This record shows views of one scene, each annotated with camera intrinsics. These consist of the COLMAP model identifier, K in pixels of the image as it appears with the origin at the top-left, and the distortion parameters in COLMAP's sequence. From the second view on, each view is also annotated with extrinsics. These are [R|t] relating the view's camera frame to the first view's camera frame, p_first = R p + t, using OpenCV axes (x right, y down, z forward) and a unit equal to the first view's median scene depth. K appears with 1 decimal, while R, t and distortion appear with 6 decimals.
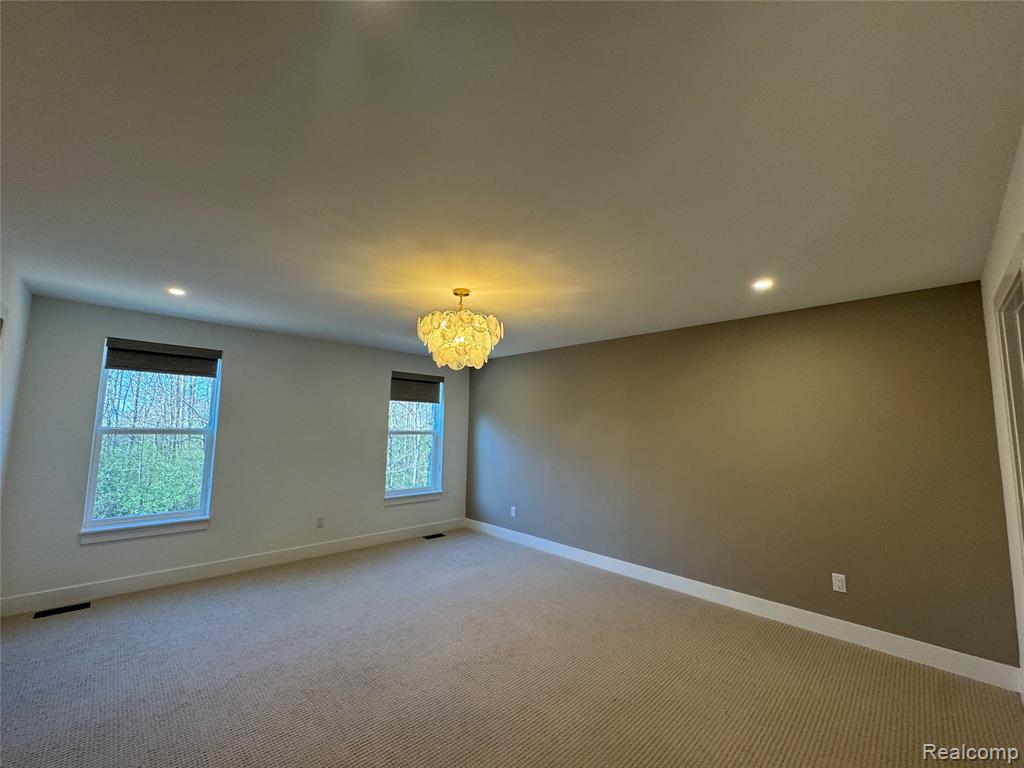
lens RADIAL K [[405.2, 0, 512.0], [0, 405.2, 384.0], [0, 0, 1]] dist [-0.003743, -0.000095]
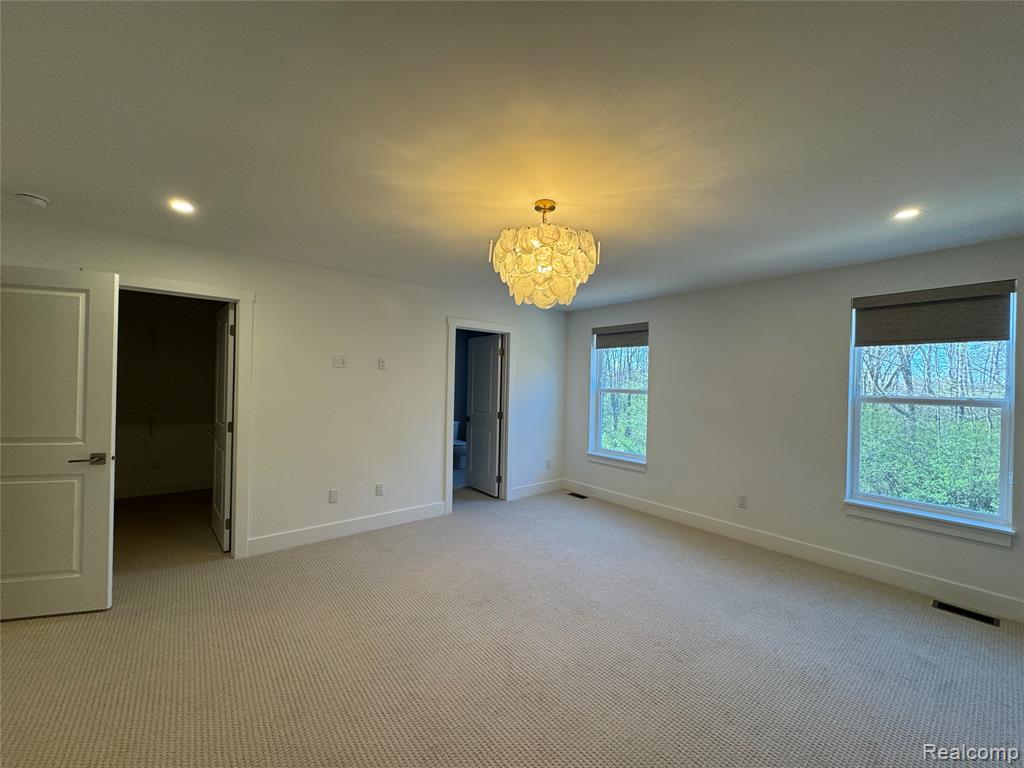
lens RADIAL K [[405.2, 0, 512.0], [0, 405.2, 384.0], [0, 0, 1]] dist [-0.003743, -0.000095]
pose [[-0.079516, -0.017796, -0.996675, 0.457862], [0.083566, 0.996202, -0.024455, 0.090701], [0.993325, -0.085233, -0.077727, 0.694292]]
